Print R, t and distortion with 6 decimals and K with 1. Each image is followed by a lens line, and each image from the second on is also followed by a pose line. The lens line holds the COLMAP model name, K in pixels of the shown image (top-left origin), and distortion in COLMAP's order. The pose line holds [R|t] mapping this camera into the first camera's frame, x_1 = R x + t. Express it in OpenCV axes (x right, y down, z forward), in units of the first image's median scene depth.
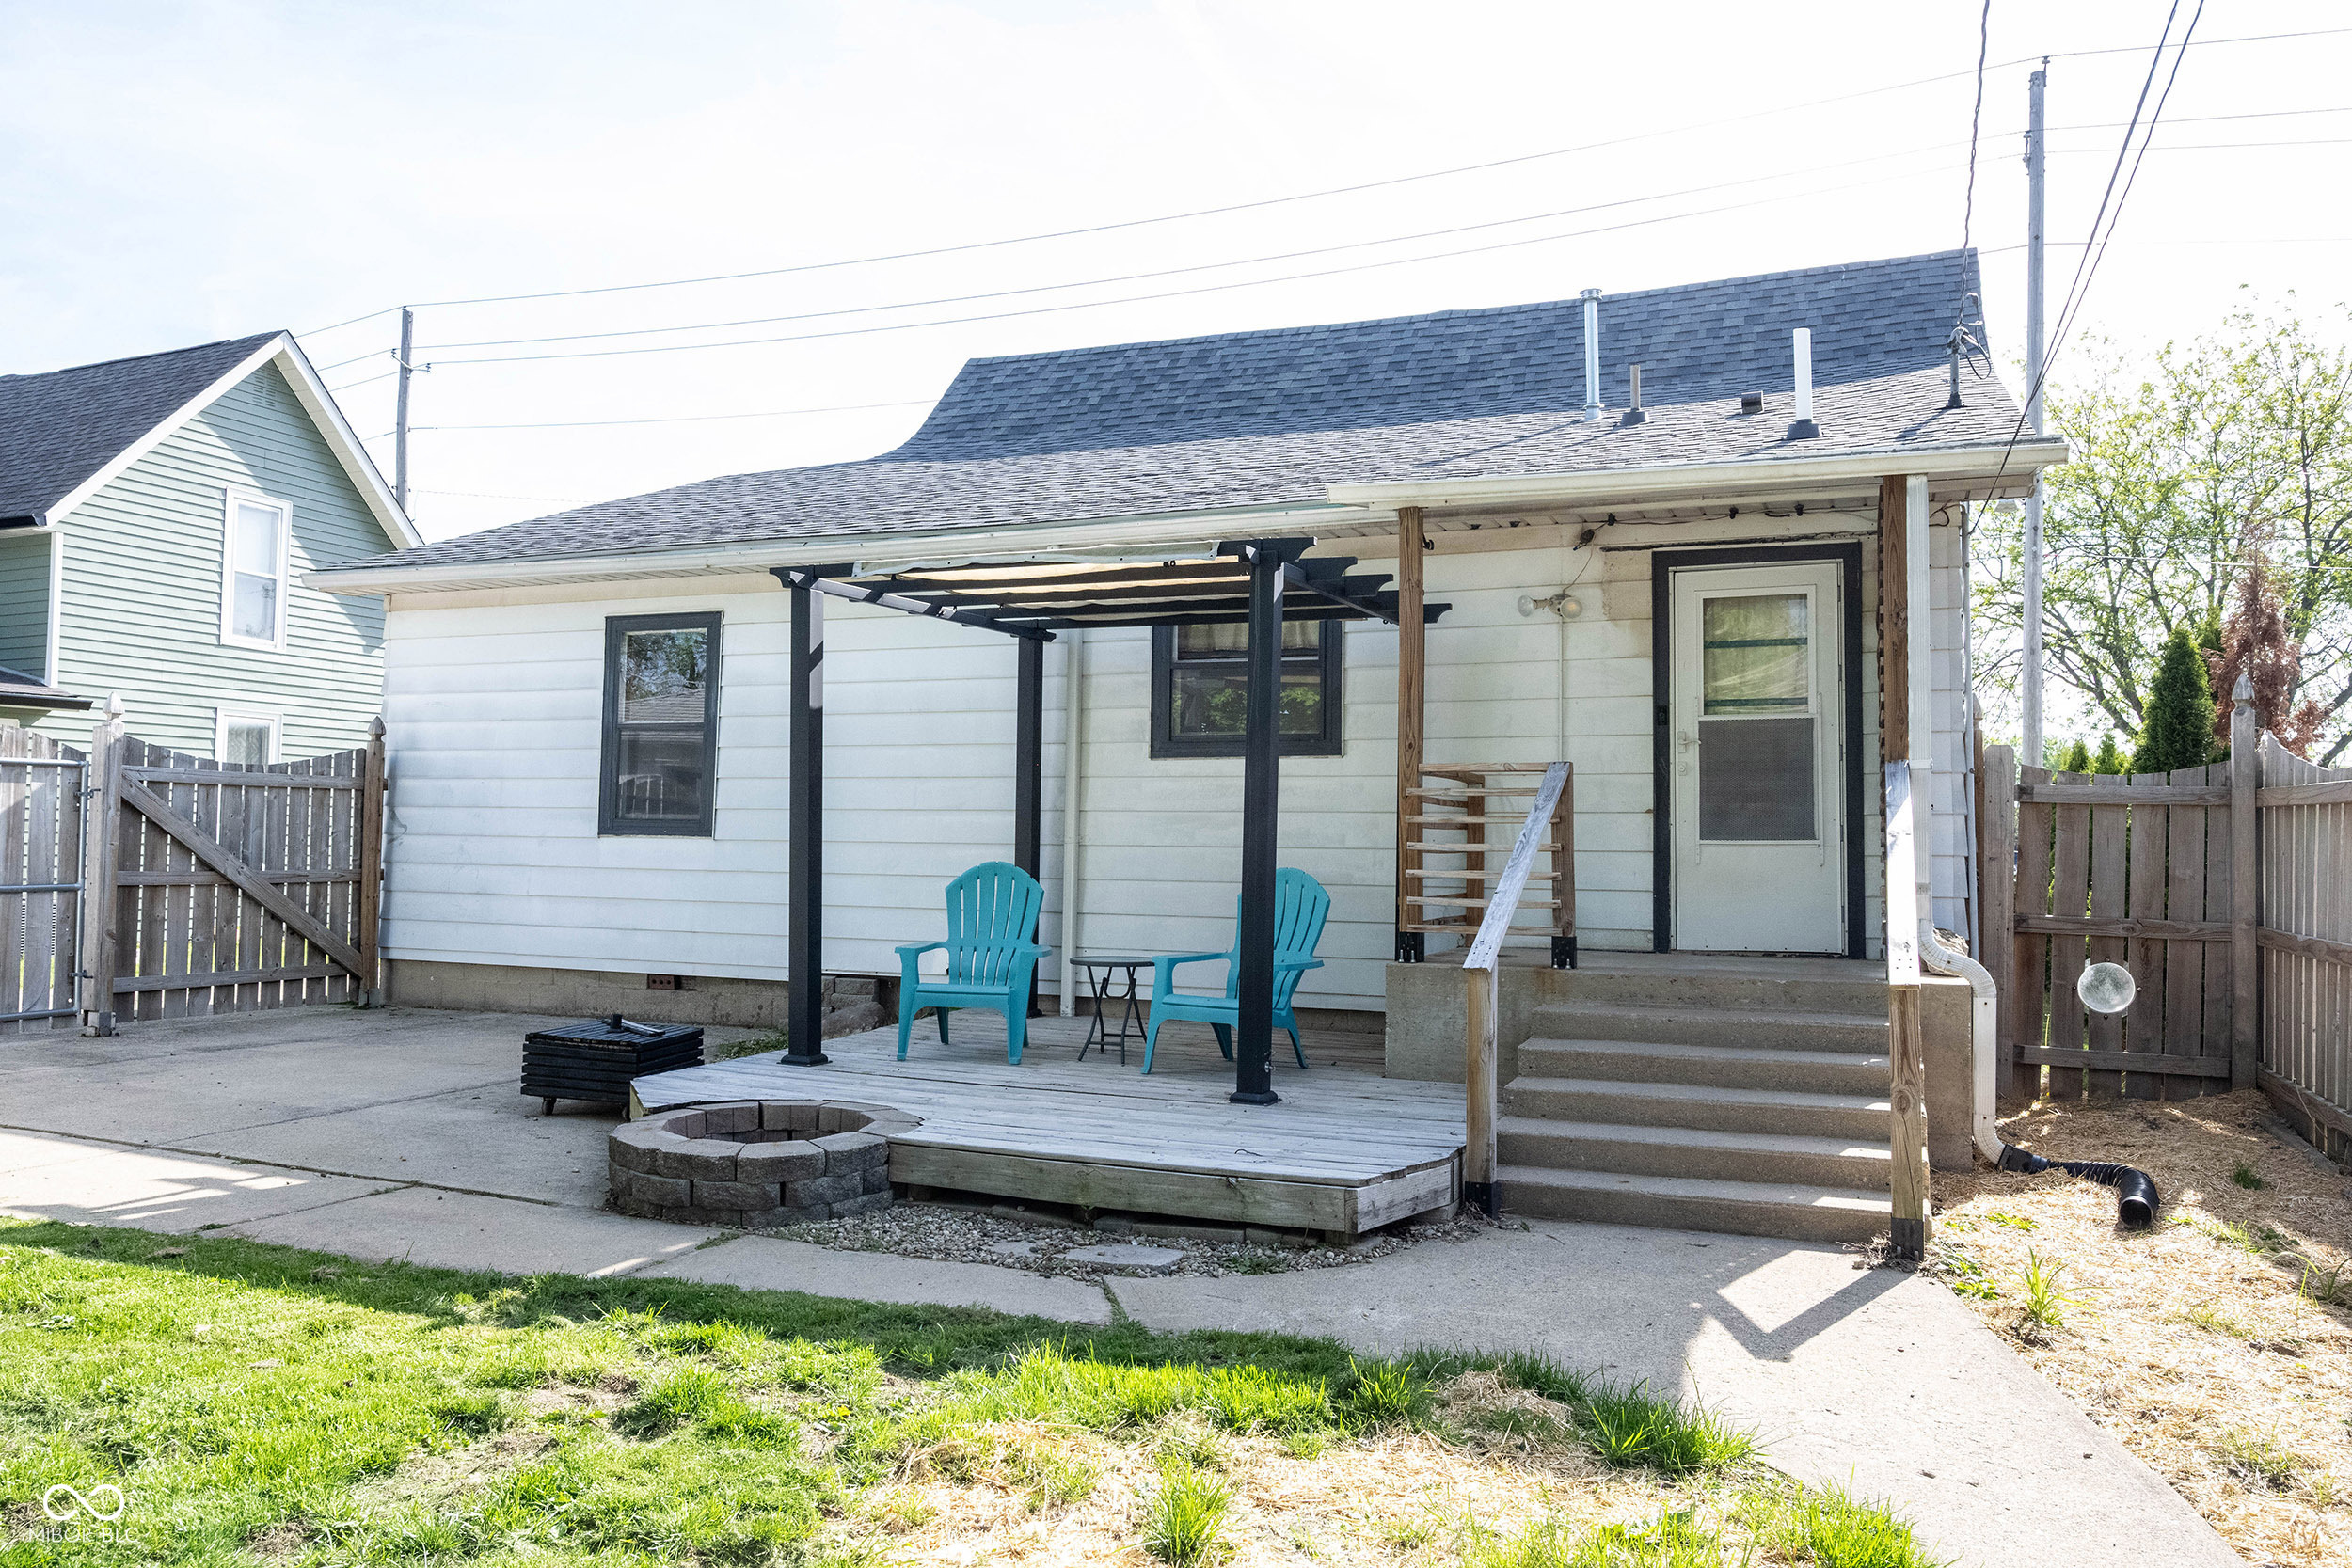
lens RADIAL K [[1691.7, 0, 1169.5], [0, 1691.7, 787.2], [0, 0, 1]] dist [-0.002087, 0.000878]
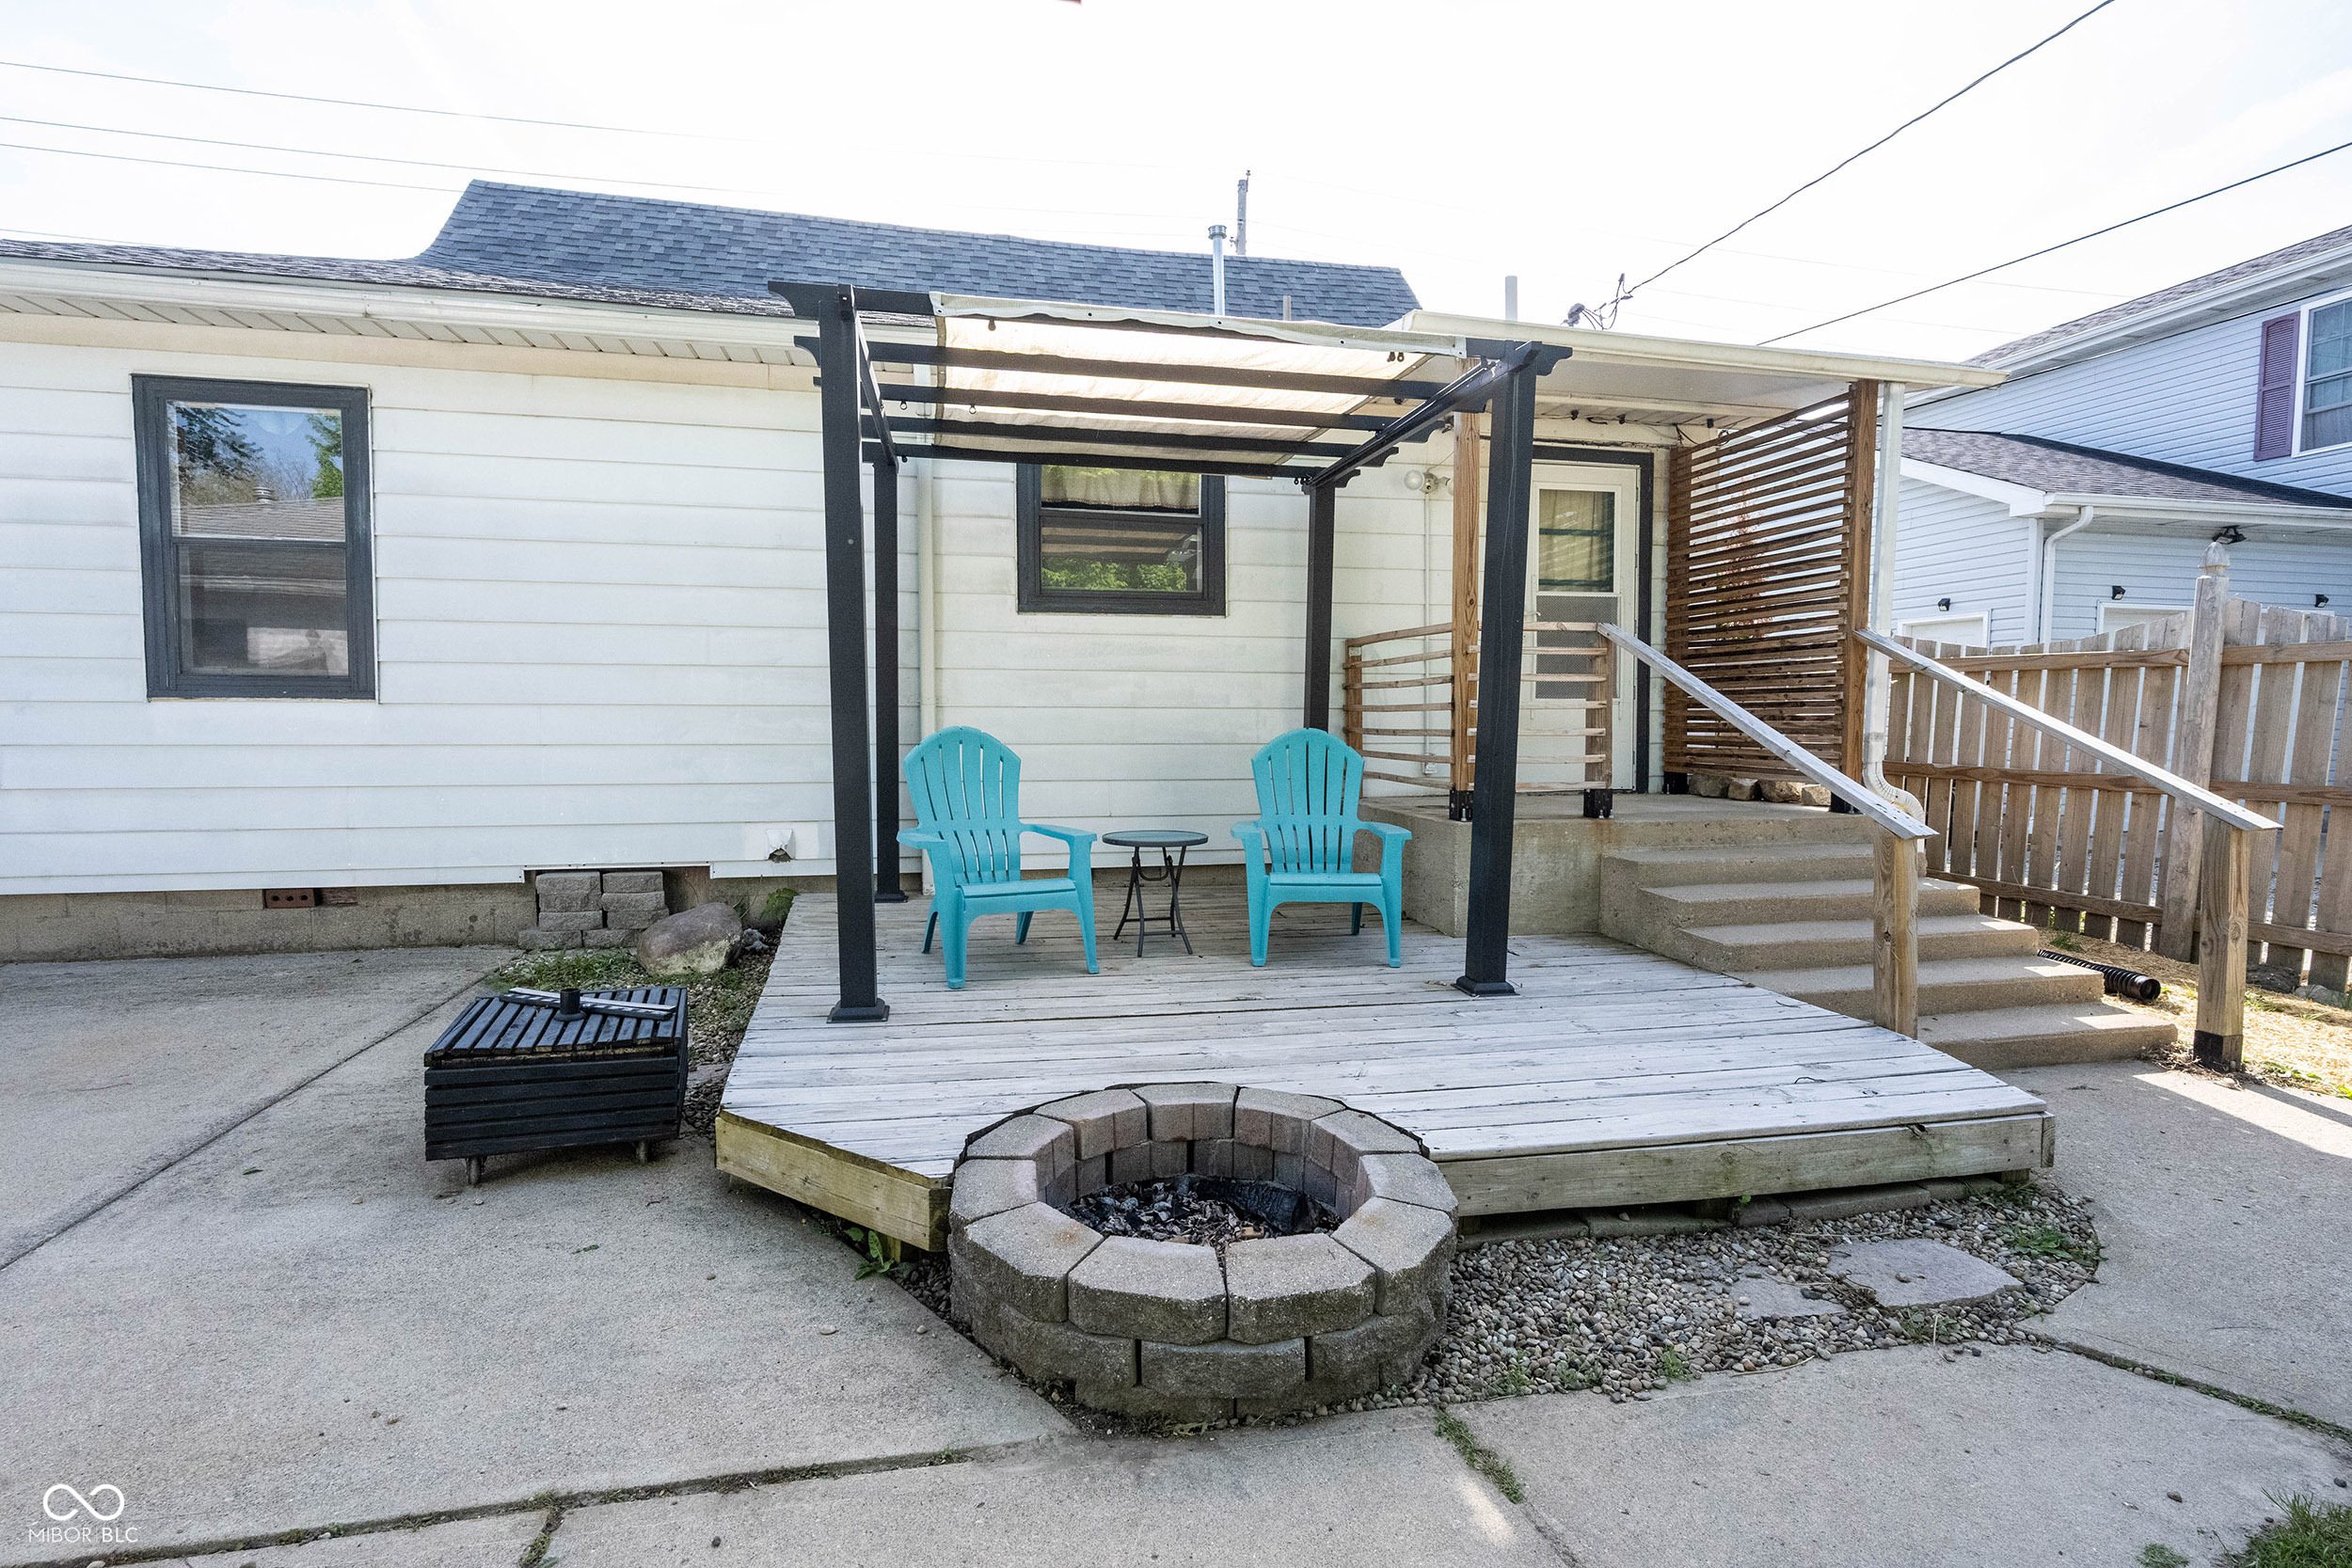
lens RADIAL K [[1134.1, 0, 1182.9], [0, 1134.1, 782.5], [0, 0, 1]] dist [0.002671, 0.001011]
pose [[0.819610, -0.045395, 0.571121, -0.295805], [-0.012899, 0.995141, 0.097608, 0.013754], [-0.572777, -0.087368, 0.815042, 0.430276]]
